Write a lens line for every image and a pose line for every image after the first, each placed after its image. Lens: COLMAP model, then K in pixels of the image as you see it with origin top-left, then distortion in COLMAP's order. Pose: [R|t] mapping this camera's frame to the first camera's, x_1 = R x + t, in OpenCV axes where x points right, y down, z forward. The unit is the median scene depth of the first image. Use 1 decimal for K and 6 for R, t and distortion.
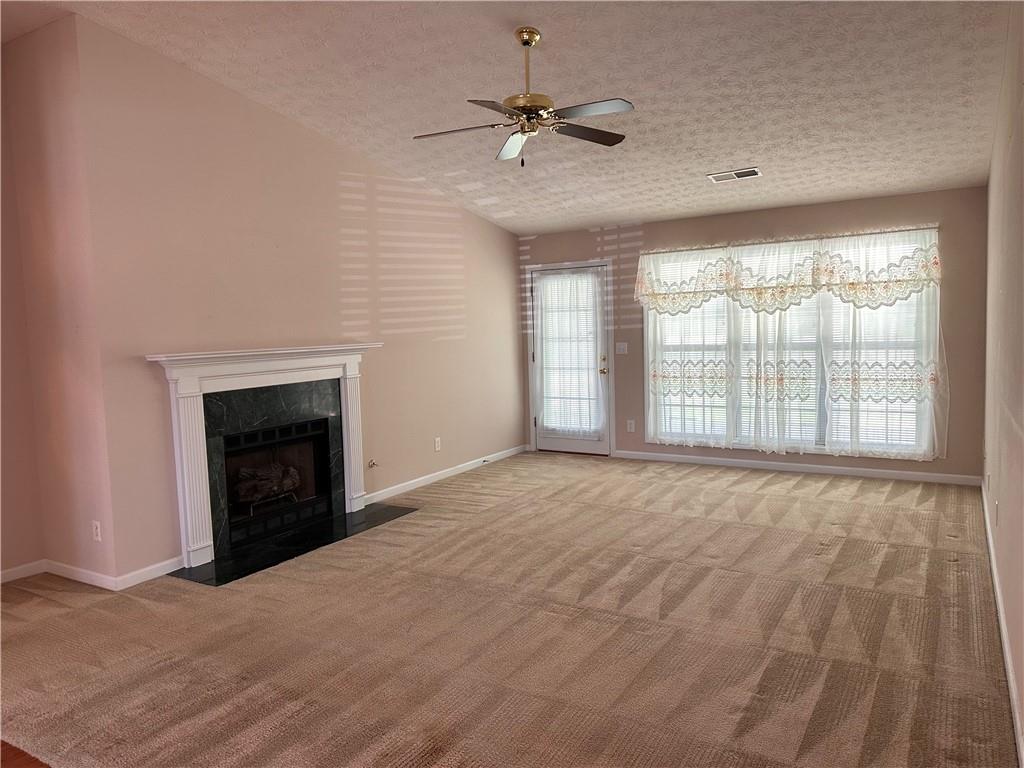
lens RADIAL K [[729.0, 0, 512.0], [0, 729.0, 384.0], [0, 0, 1]] dist [0.134866, -0.003091]
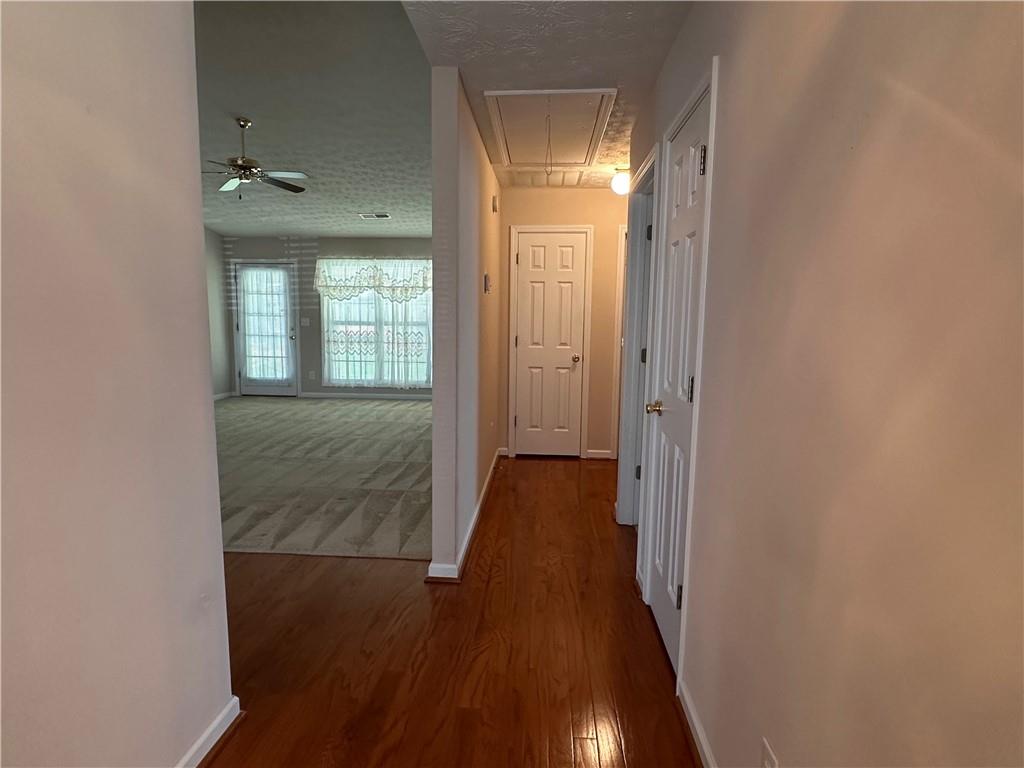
lens RADIAL K [[594.2, 0, 512.0], [0, 594.2, 384.0], [0, 0, 1]] dist [-0.003196, -0.000250]
pose [[0.885017, -0.012684, 0.465386, -0.039392], [-0.000466, 0.999604, 0.028130, 0.043967], [-0.465558, -0.025112, 0.884661, -0.255366]]
